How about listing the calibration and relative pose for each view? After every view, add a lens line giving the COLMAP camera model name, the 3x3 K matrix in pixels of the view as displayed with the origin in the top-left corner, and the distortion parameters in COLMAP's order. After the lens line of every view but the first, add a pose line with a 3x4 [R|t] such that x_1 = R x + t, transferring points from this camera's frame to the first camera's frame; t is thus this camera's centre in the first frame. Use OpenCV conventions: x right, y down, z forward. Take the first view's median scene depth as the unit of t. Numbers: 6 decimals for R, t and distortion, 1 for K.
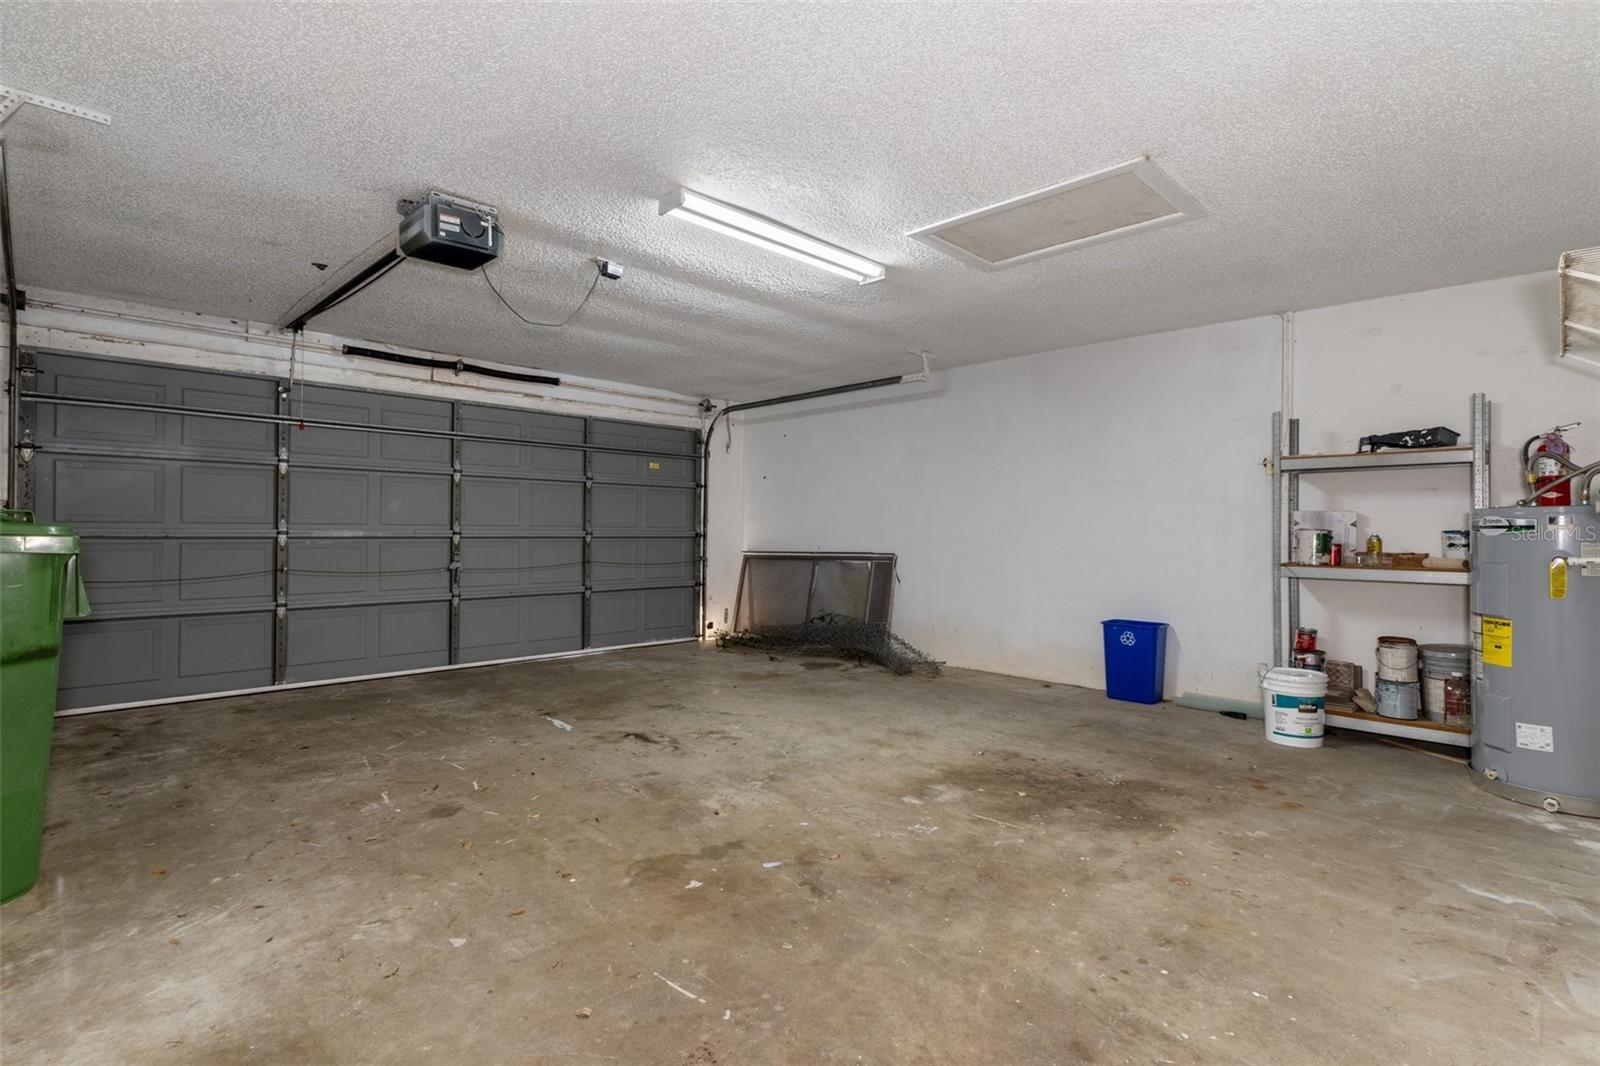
lens RADIAL K [[777.4, 0, 798.9], [0, 777.4, 531.6], [0, 0, 1]] dist [0.001279, 0.000029]
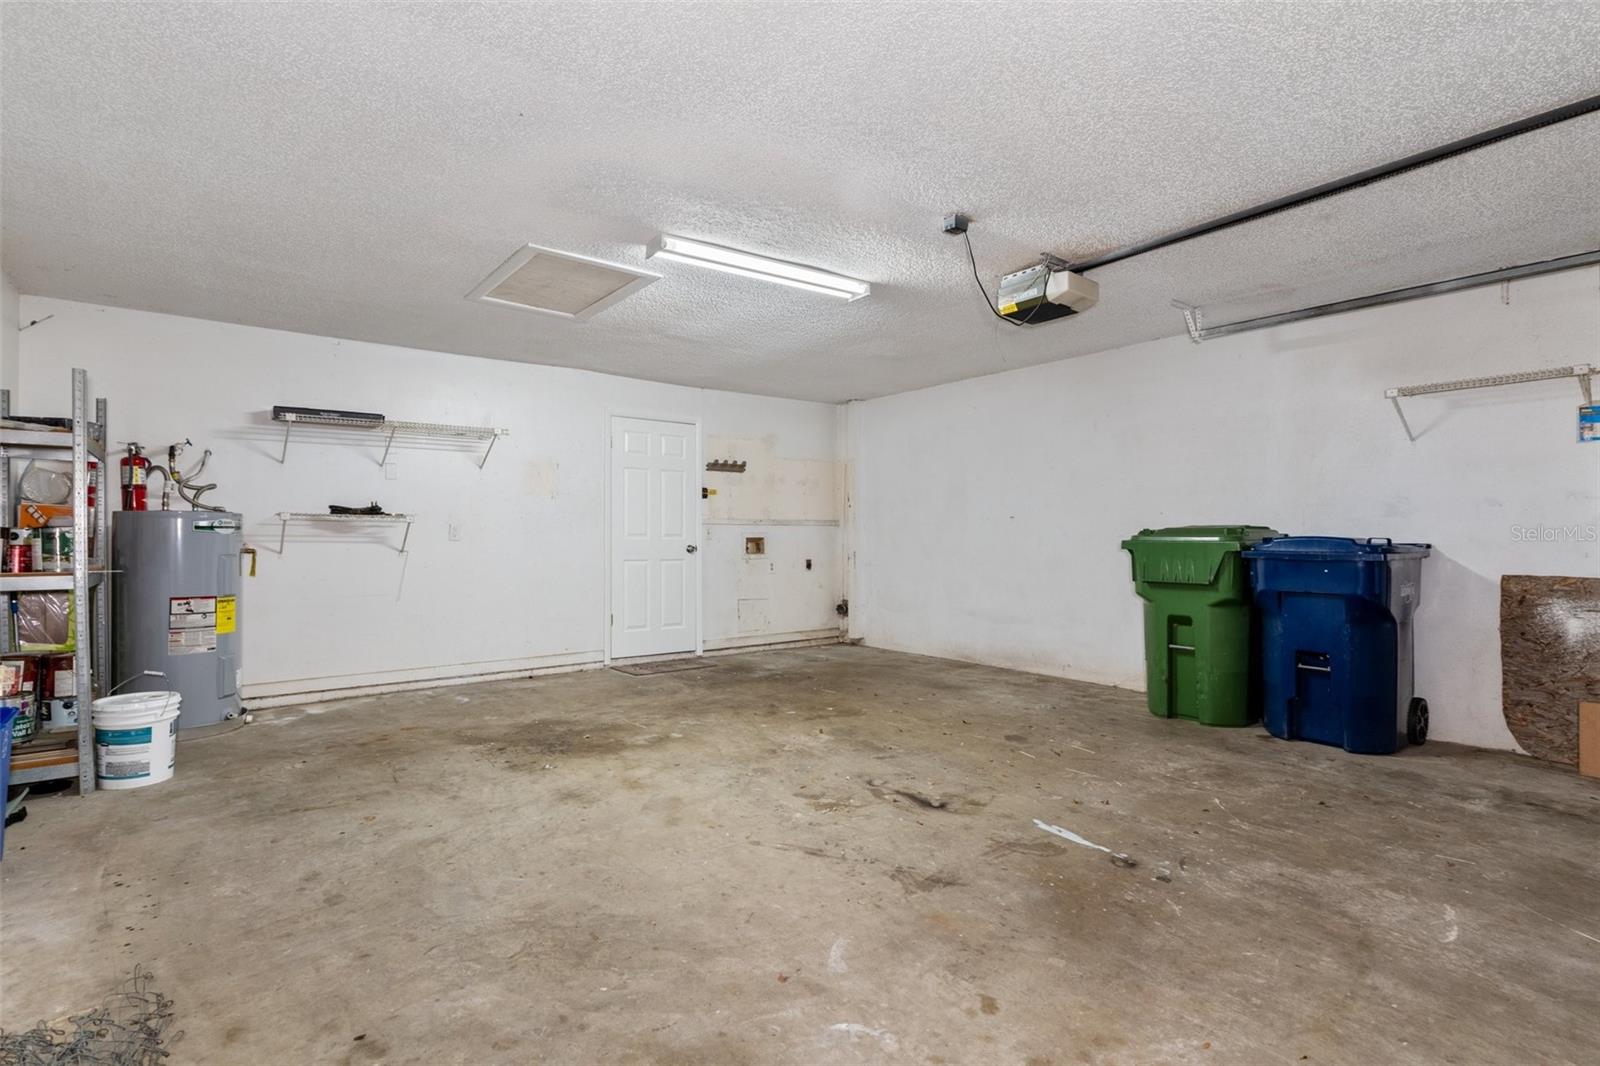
lens RADIAL K [[777.4, 0, 796.9], [0, 777.4, 533.6], [0, 0, 1]] dist [0.001279, 0.000029]
pose [[-0.992636, -0.009478, 0.120767, -0.196698], [-0.009653, 0.999953, -0.000867, -0.002391], [-0.120753, -0.002027, -0.992681, 2.066668]]
